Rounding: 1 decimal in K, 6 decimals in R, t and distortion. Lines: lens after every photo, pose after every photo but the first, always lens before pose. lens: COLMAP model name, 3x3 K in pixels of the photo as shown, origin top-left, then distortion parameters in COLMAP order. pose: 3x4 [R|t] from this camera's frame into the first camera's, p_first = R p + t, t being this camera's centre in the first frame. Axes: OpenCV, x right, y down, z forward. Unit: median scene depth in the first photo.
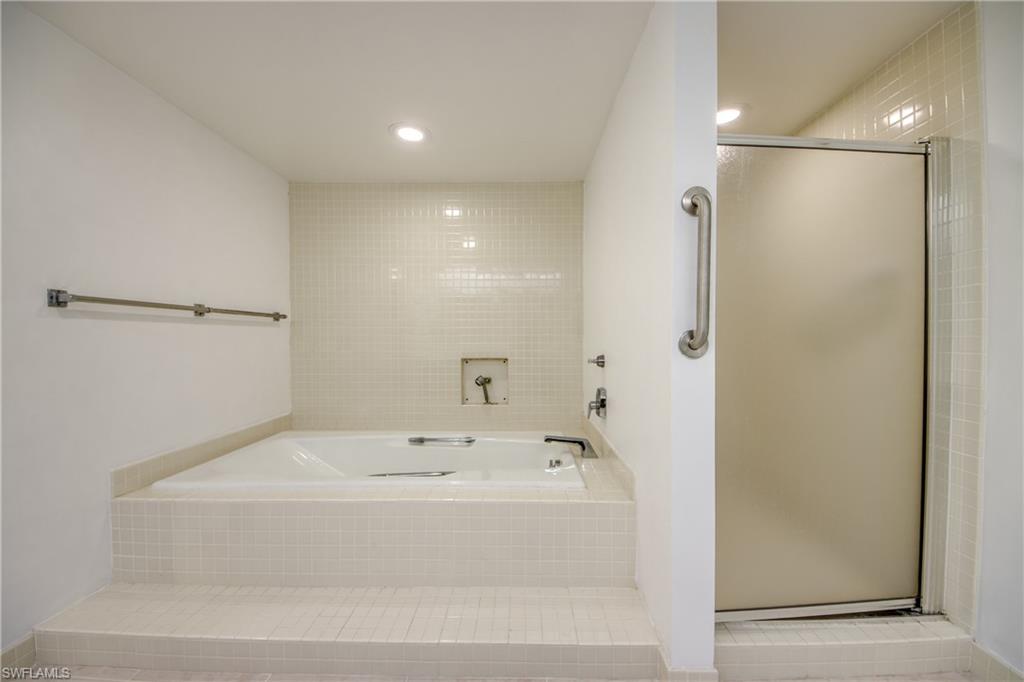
lens RADIAL K [[387.6, 0, 512.0], [0, 387.6, 341.0], [0, 0, 1]] dist [-0.000218, -0.000134]
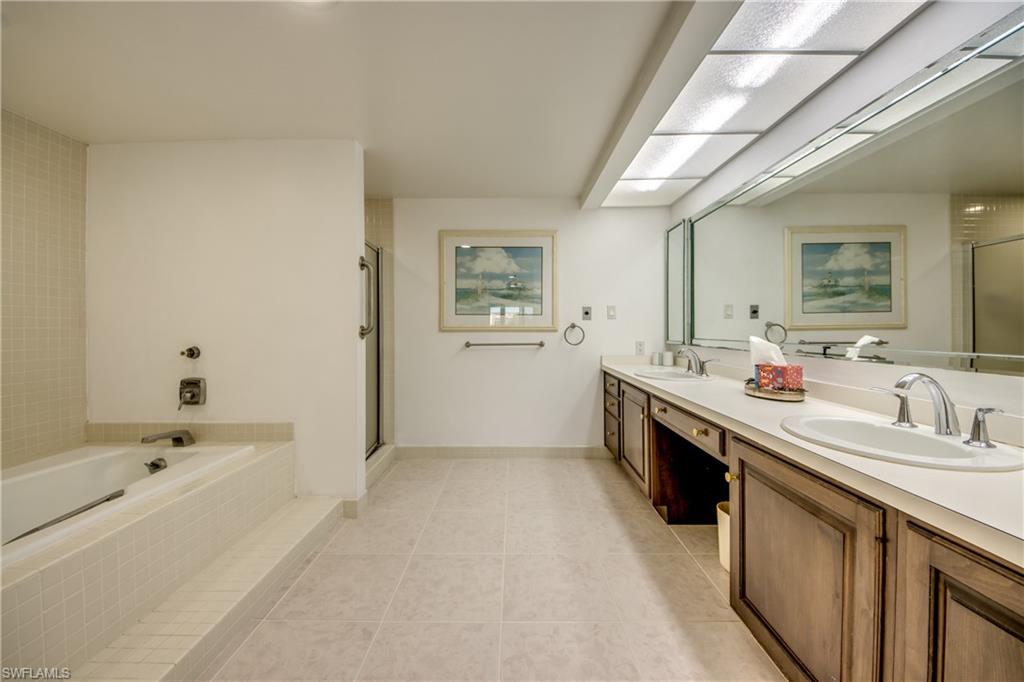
lens RADIAL K [[386.0, 0, 511.2], [0, 386.0, 325.6], [0, 0, 1]] dist [0.000096, -0.010662]
pose [[0.005727, 0.007471, 0.999956, -1.181102], [0.012549, 0.999893, -0.007543, -0.006347], [-0.999905, 0.012592, 0.005633, 0.159775]]
